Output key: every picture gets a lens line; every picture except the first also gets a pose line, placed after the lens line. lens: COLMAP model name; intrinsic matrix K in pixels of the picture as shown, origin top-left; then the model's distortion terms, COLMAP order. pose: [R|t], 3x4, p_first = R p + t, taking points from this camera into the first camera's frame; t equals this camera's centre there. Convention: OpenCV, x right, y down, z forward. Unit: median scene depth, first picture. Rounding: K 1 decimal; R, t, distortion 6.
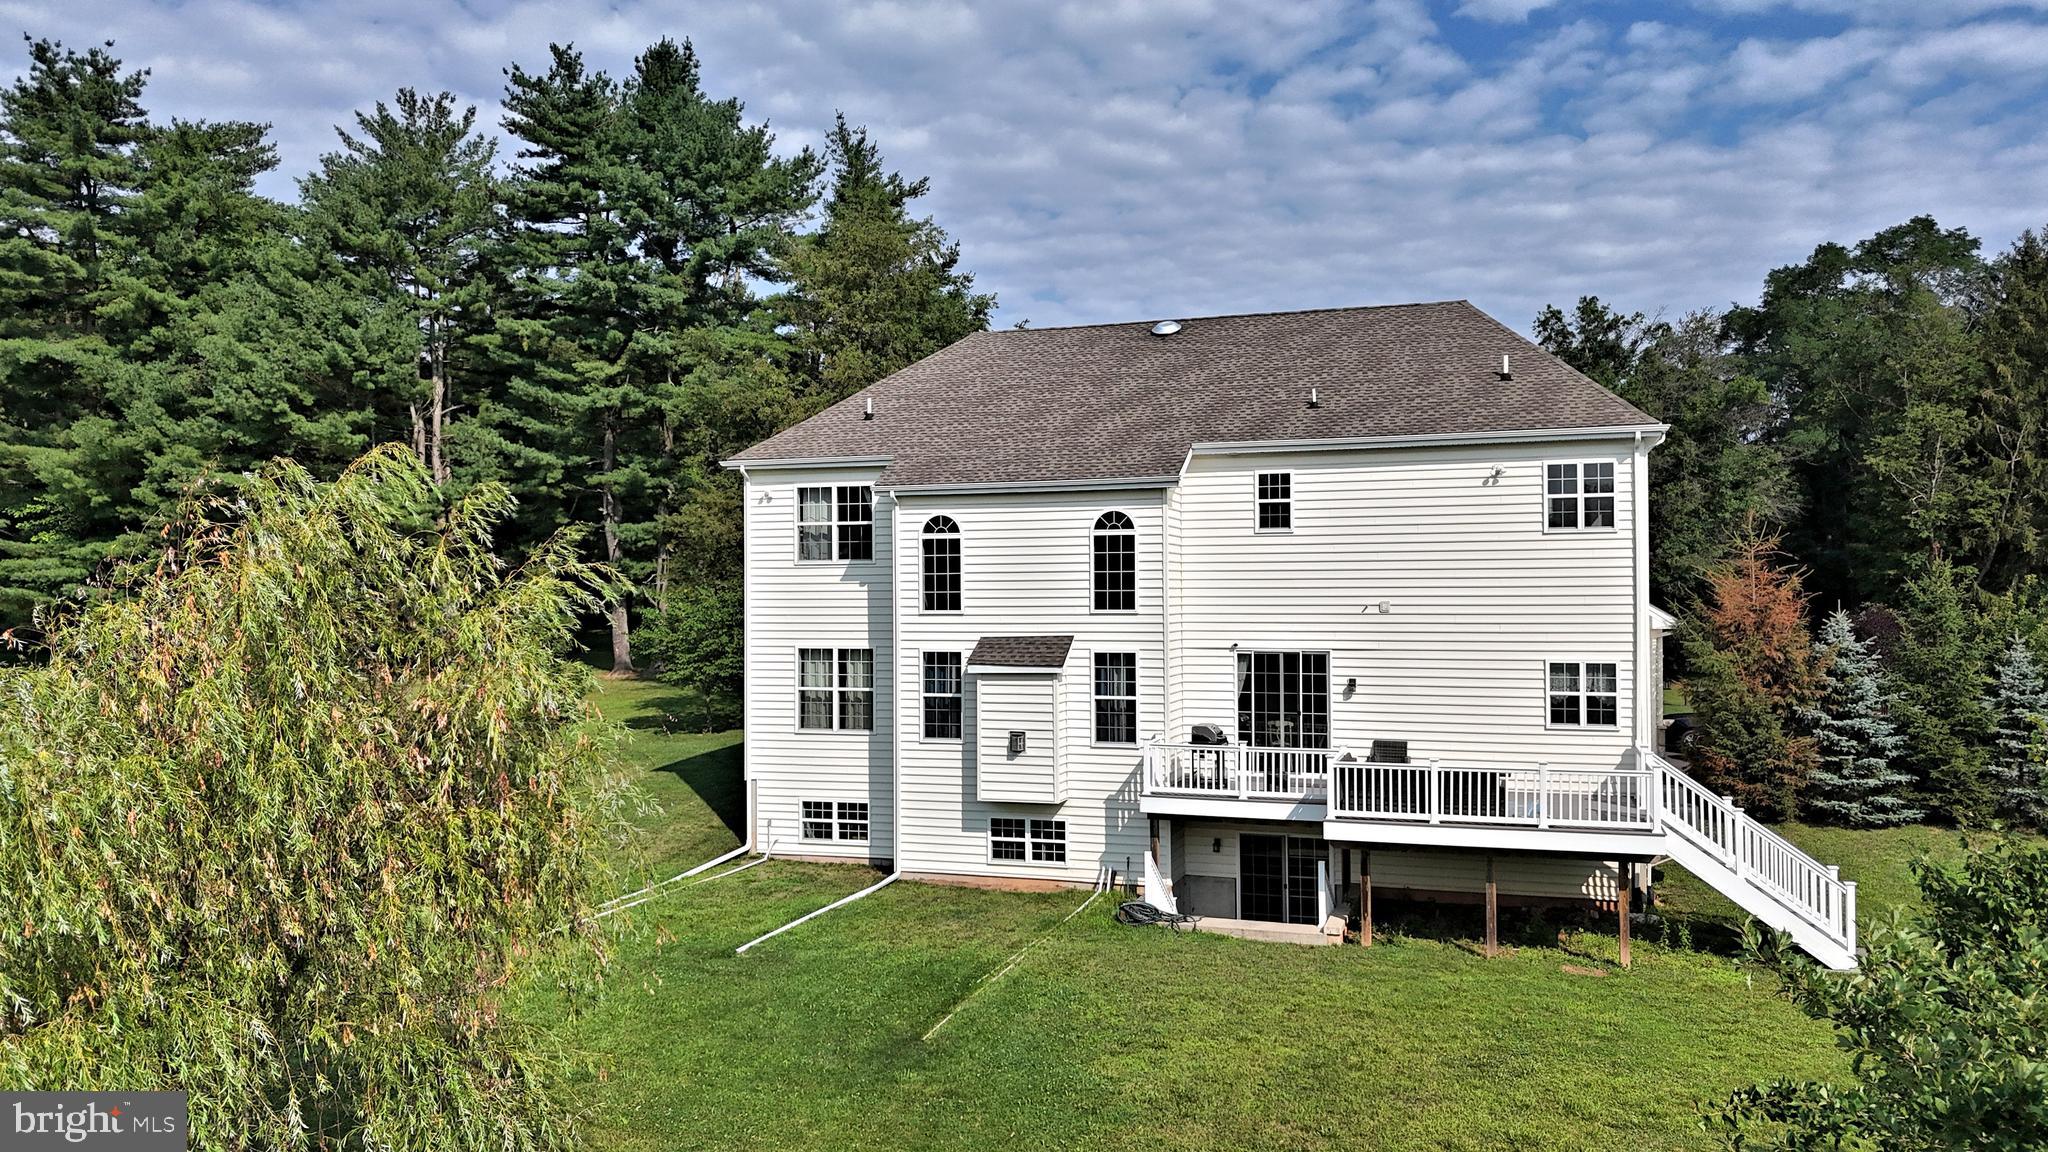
lens RADIAL K [[1510.6, 0, 1020.5], [0, 1510.6, 584.7], [0, 0, 1]] dist [0.097255, -0.125659]
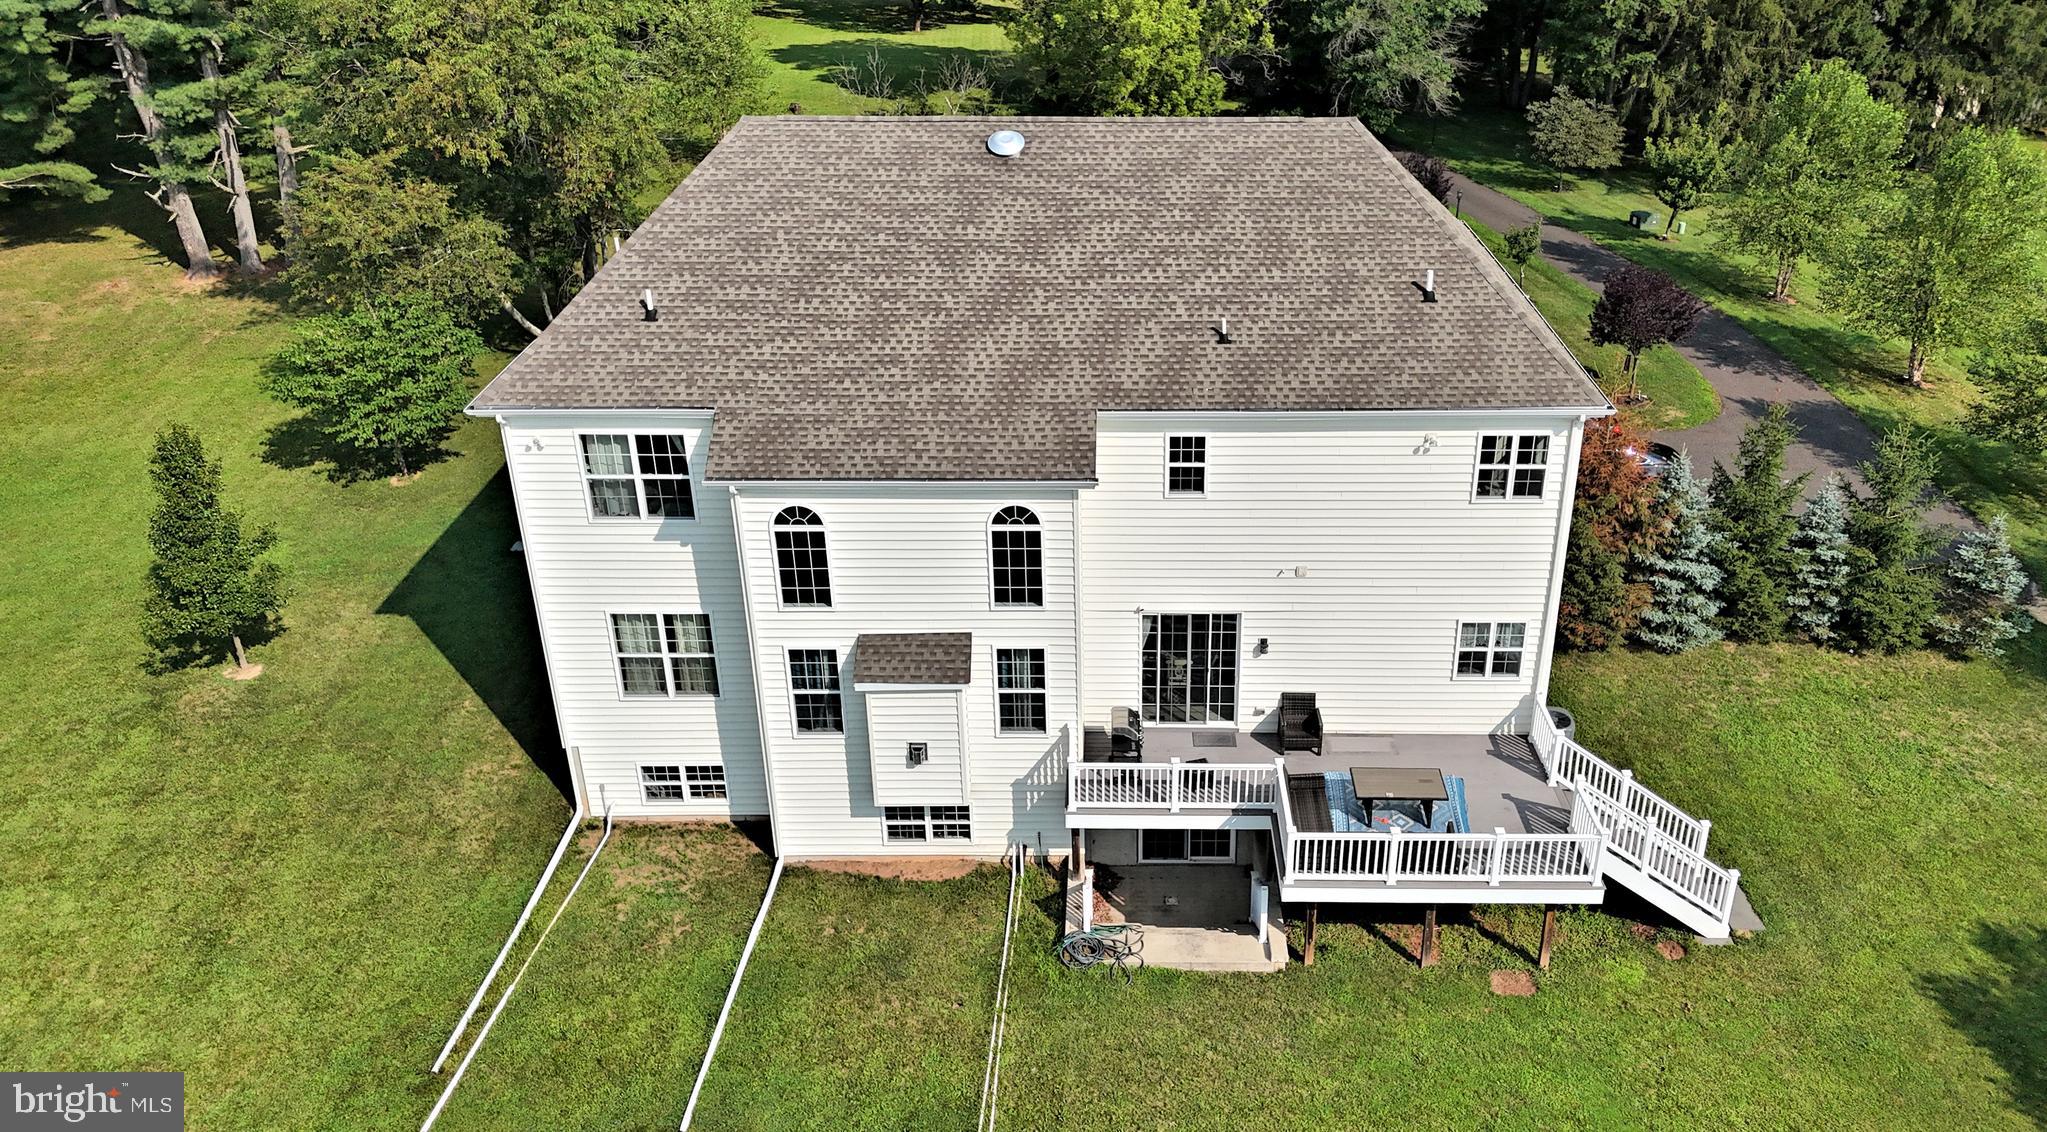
lens RADIAL K [[1500.5, 0, 1097.4], [0, 1500.5, 546.0], [0, 0, 1]] dist [0.070014, -0.055440]
pose [[0.950549, -0.138584, 0.277940, -0.126849], [-0.002409, 0.891607, 0.452805, -0.394629], [-0.310564, -0.431083, 0.847182, 0.249347]]
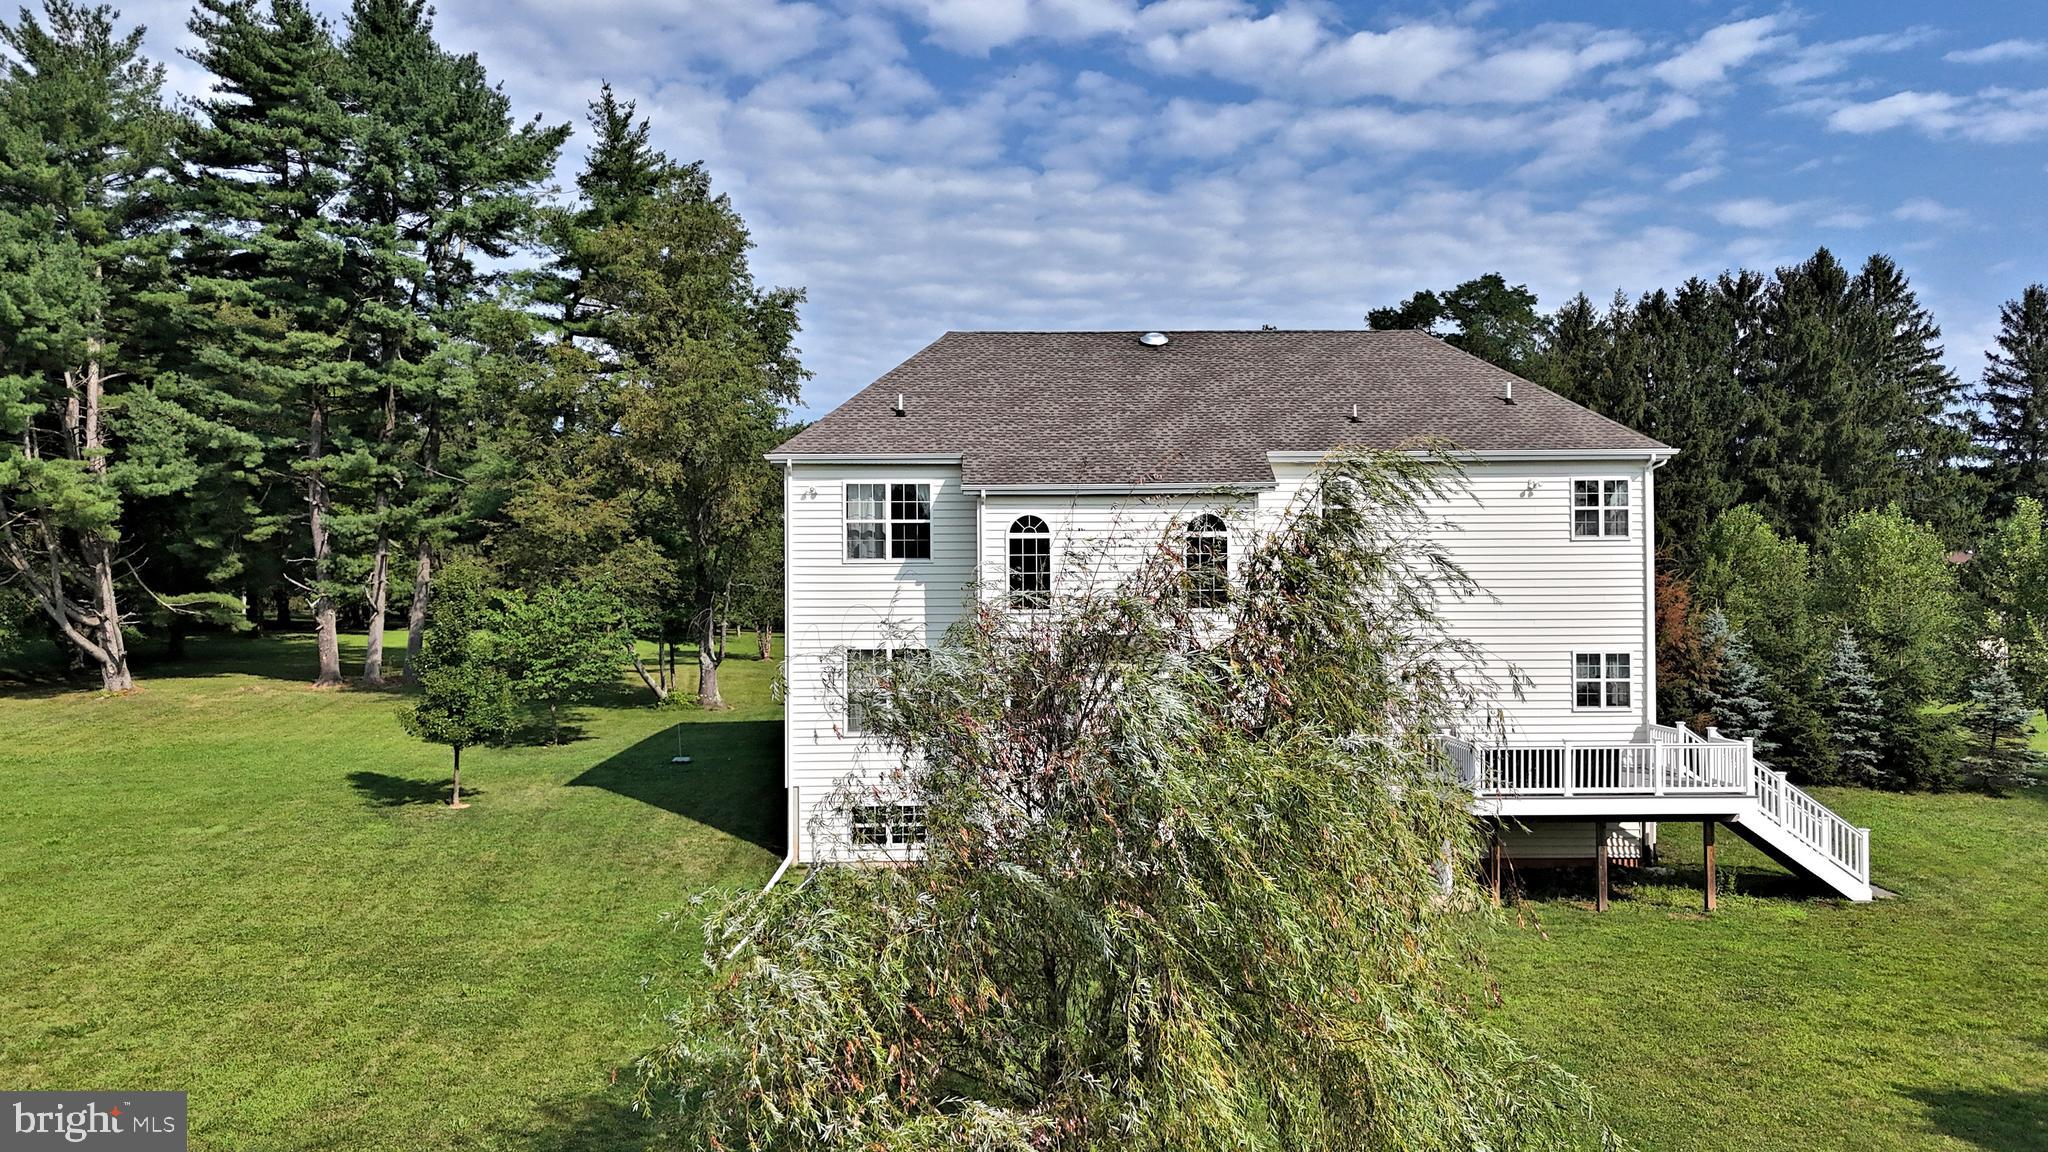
lens RADIAL K [[1506.4, 0, 1008.5], [0, 1506.4, 595.2], [0, 0, 1]] dist [0.085653, -0.081245]
pose [[0.944181, 0.000561, 0.329427, -0.395716], [-0.002345, 0.999985, 0.005020, 0.002418], [-0.329419, -0.005512, 0.944168, 0.055901]]
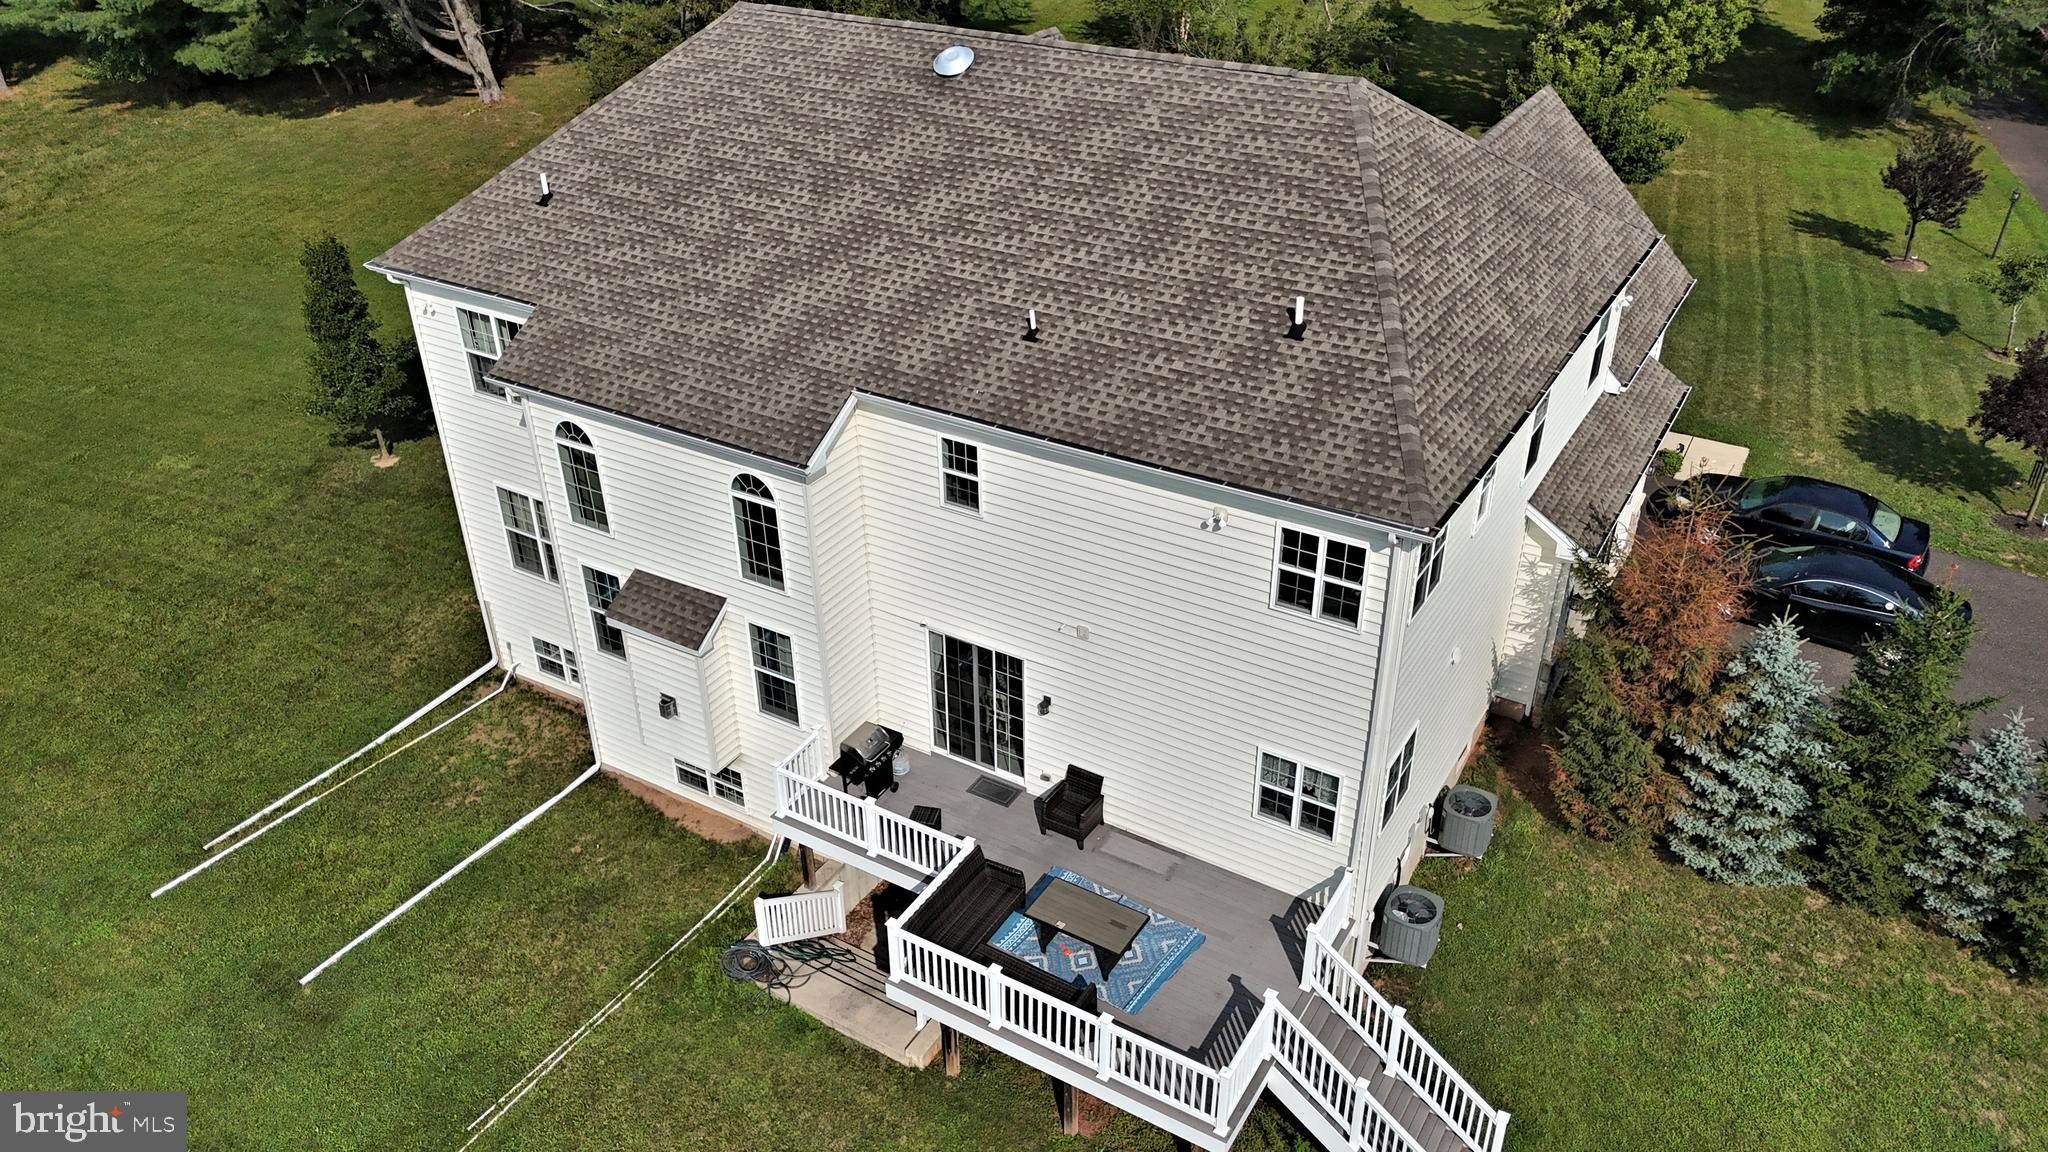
lens RADIAL K [[1495.2, 0, 1027.1], [0, 1495.2, 580.8], [0, 0, 1]] dist [0.040735, -0.003596]
pose [[0.976757, 0.106829, -0.185831, 0.330637], [0.008755, 0.846346, 0.532562, -0.387317], [0.214170, -0.521810, 0.825739, 0.364395]]
